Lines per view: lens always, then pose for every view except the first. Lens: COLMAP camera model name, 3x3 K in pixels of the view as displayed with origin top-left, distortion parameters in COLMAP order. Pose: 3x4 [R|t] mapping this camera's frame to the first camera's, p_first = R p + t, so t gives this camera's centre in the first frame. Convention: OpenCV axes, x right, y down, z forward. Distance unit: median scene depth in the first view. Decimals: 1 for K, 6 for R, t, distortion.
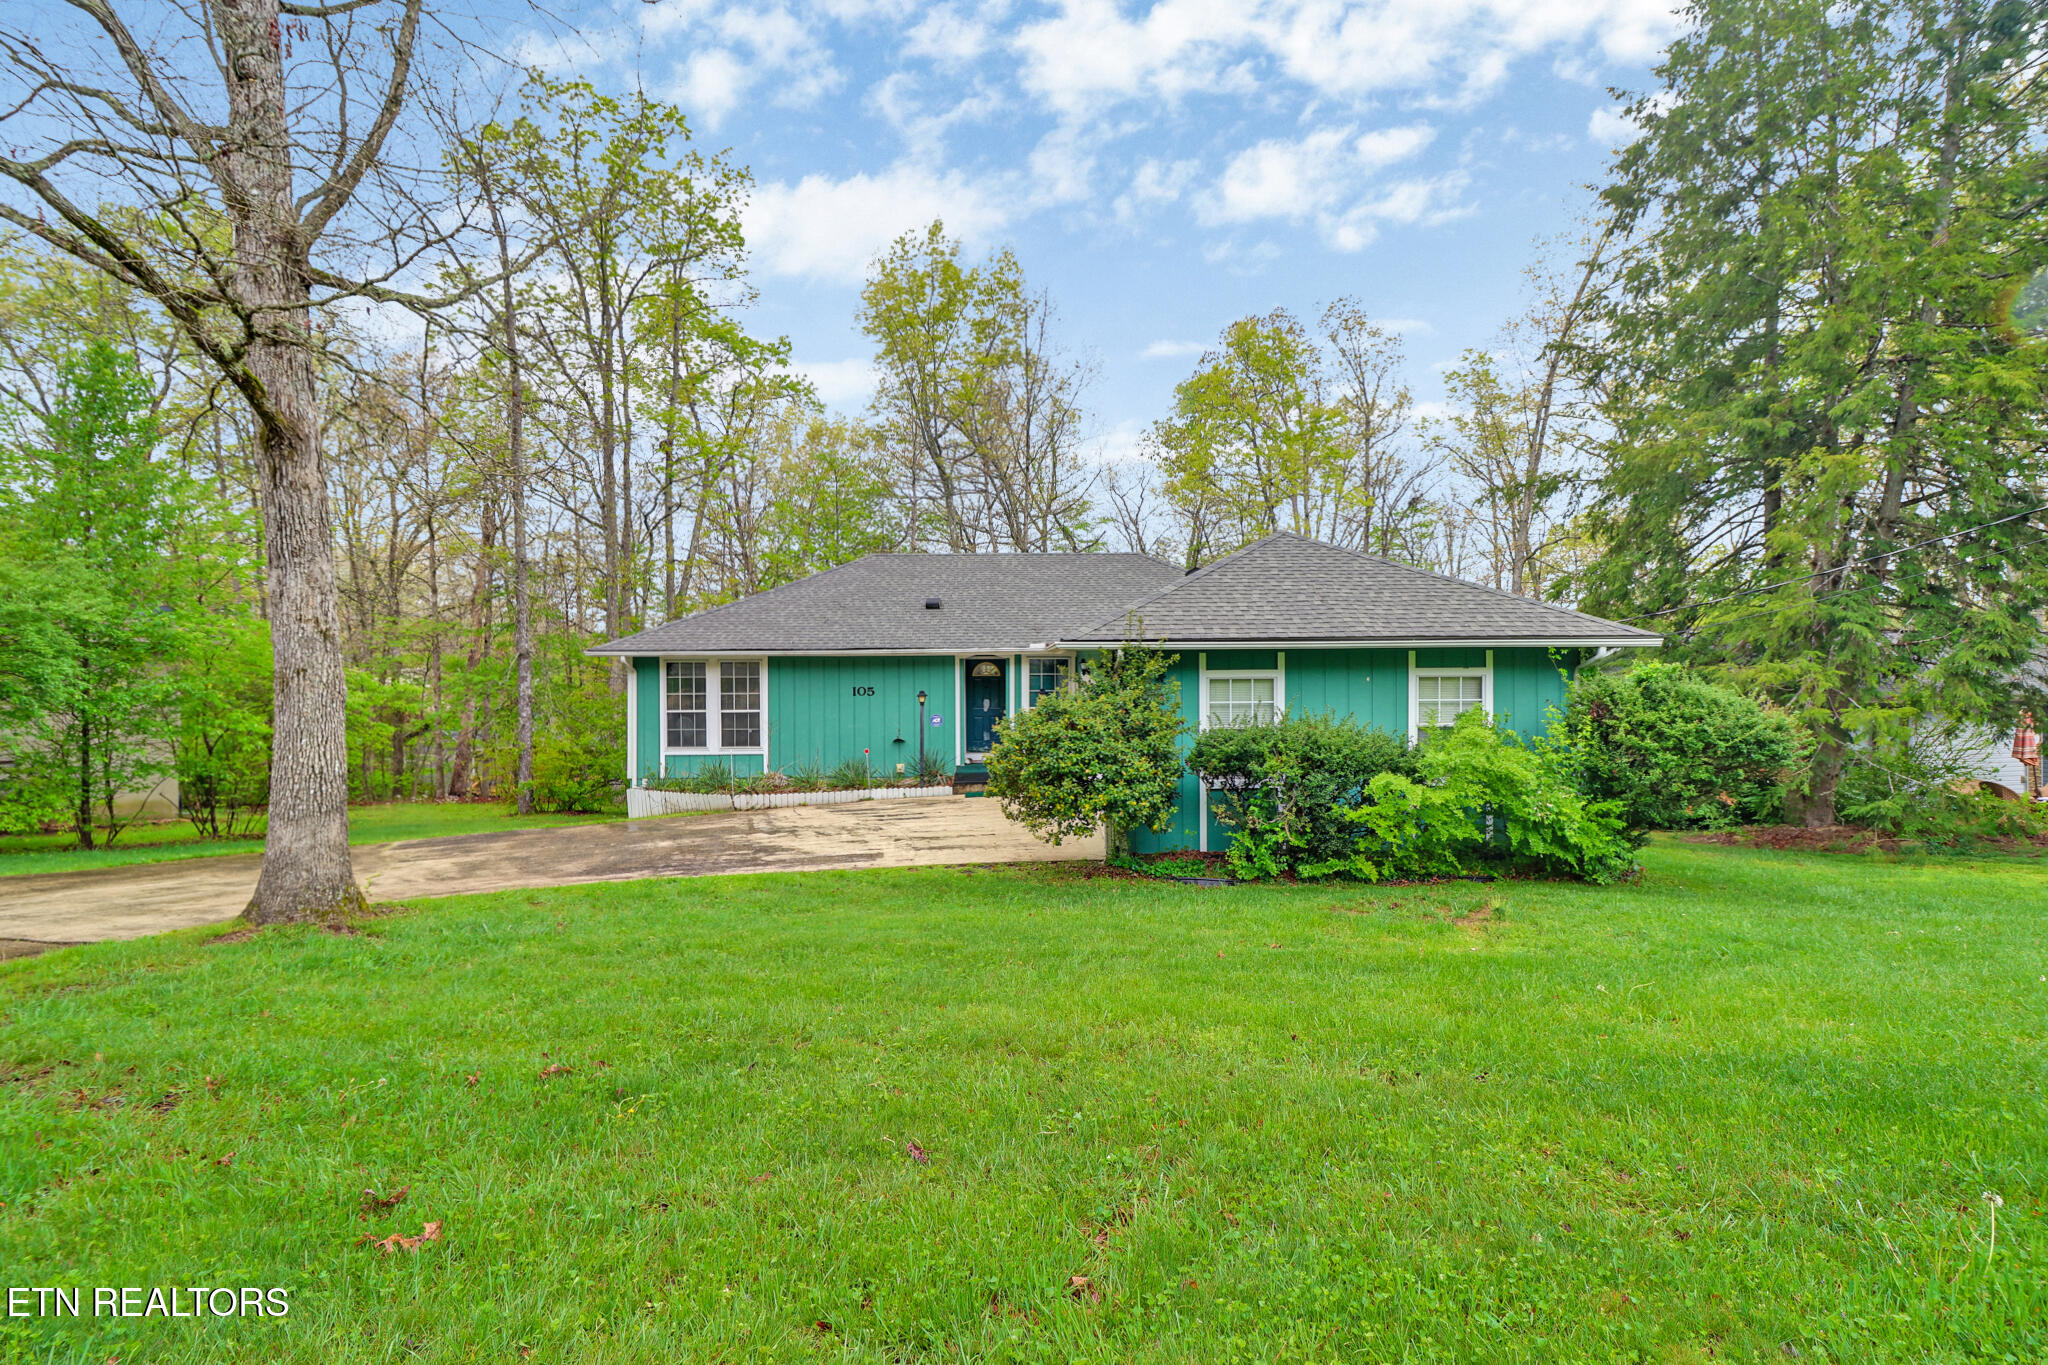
lens RADIAL K [[951.2, 0, 1024.0], [0, 951.2, 682.5], [0, 0, 1]] dist [-0.002177, -0.000127]
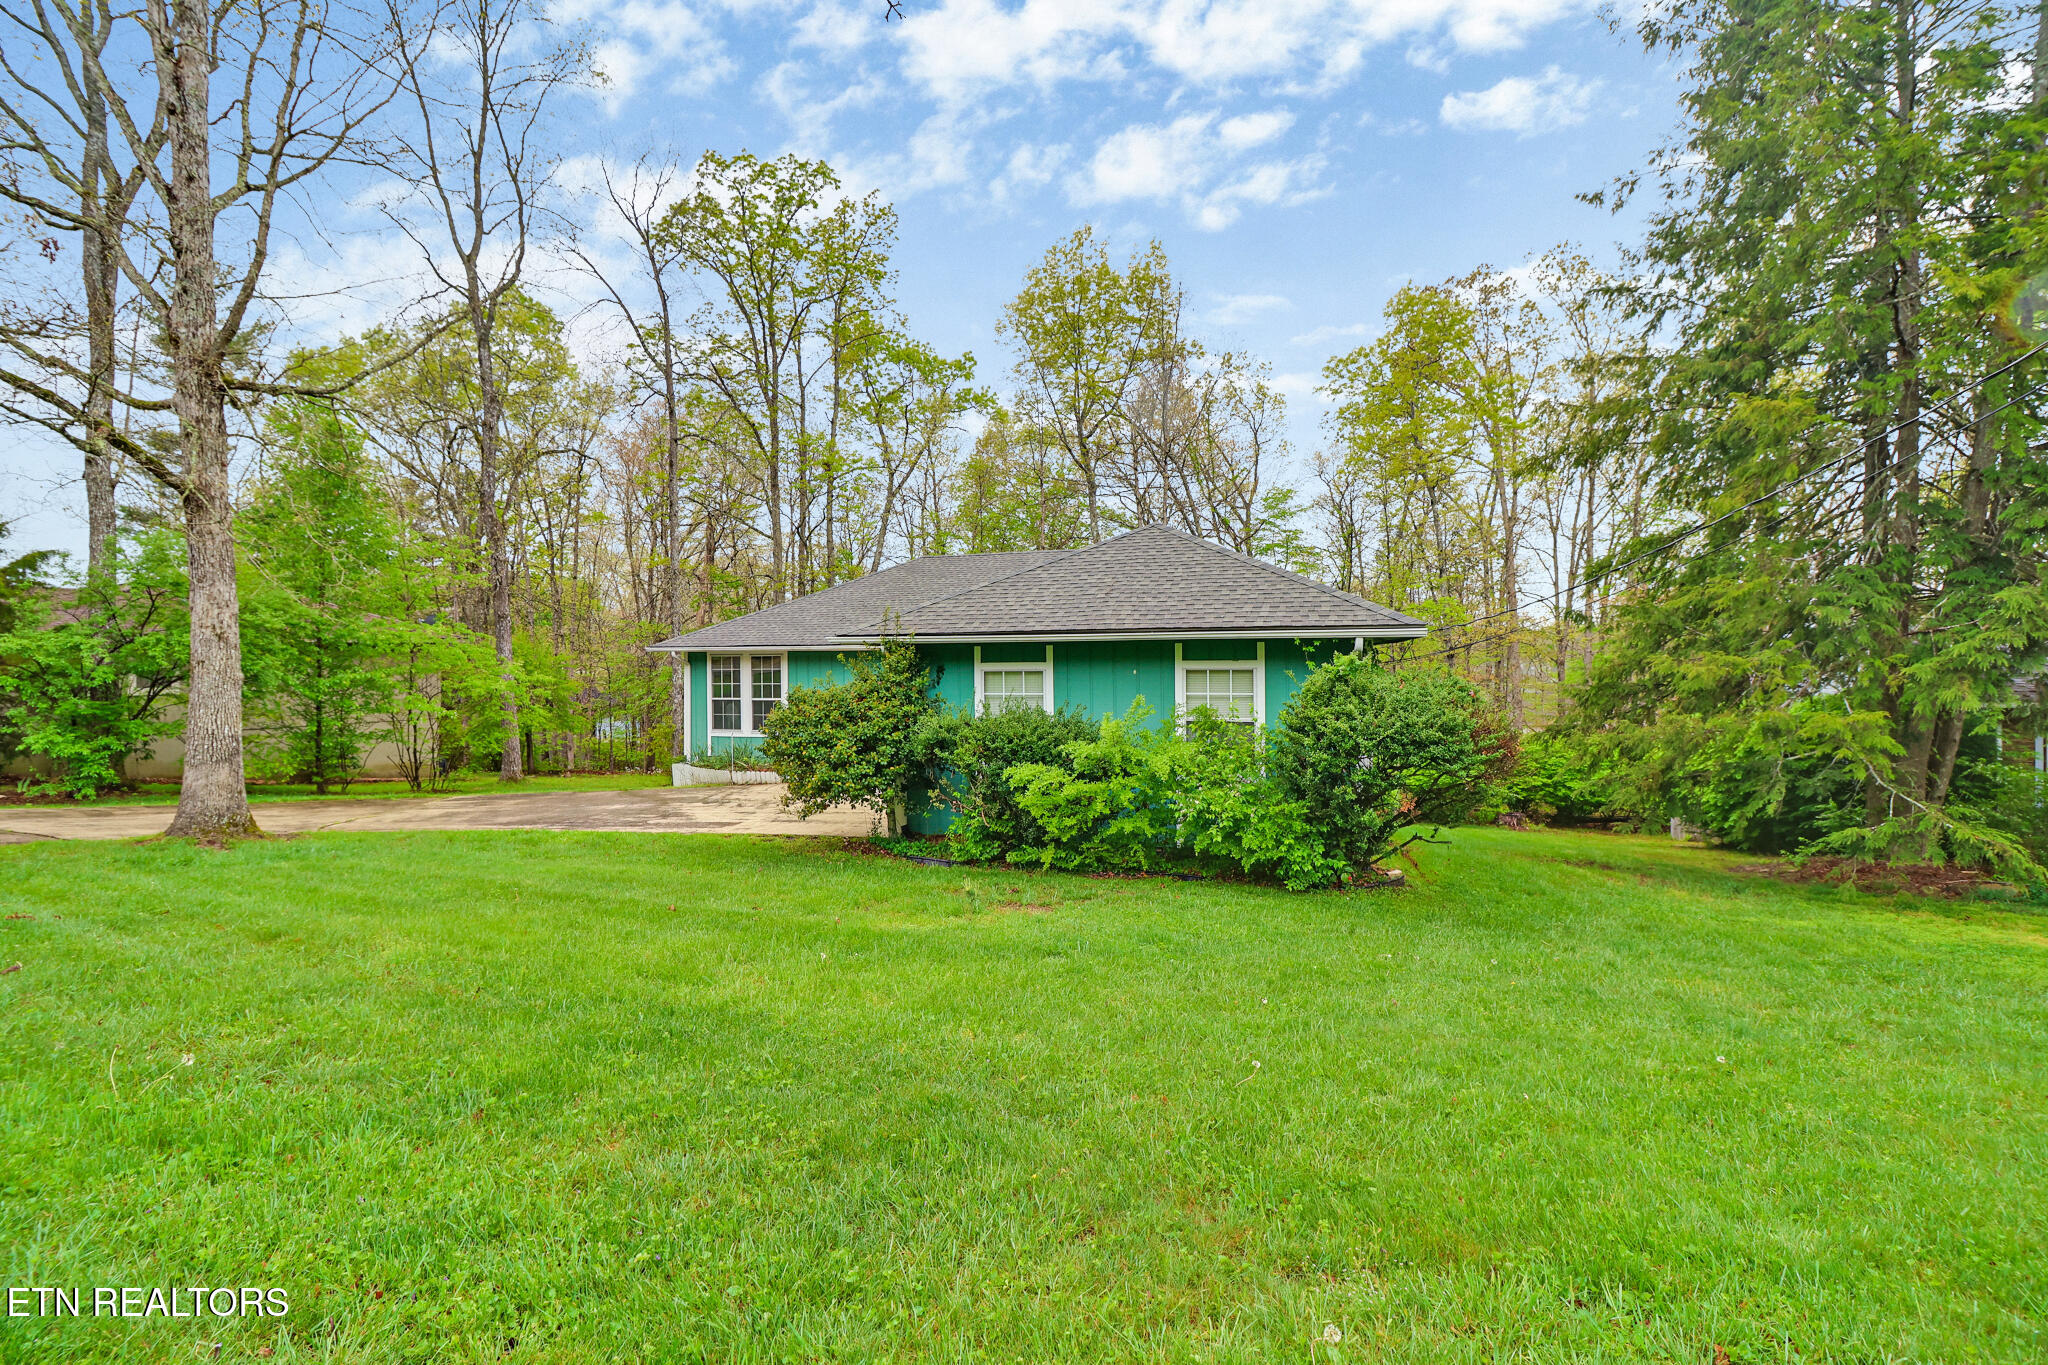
lens RADIAL K [[951.2, 0, 1024.0], [0, 951.2, 682.5], [0, 0, 1]] dist [-0.002177, -0.000127]
pose [[0.947833, 0.006831, -0.318694, 0.564705], [-0.005297, 0.999970, 0.005679, 0.002449], [0.318723, -0.003695, 0.947841, 0.022058]]
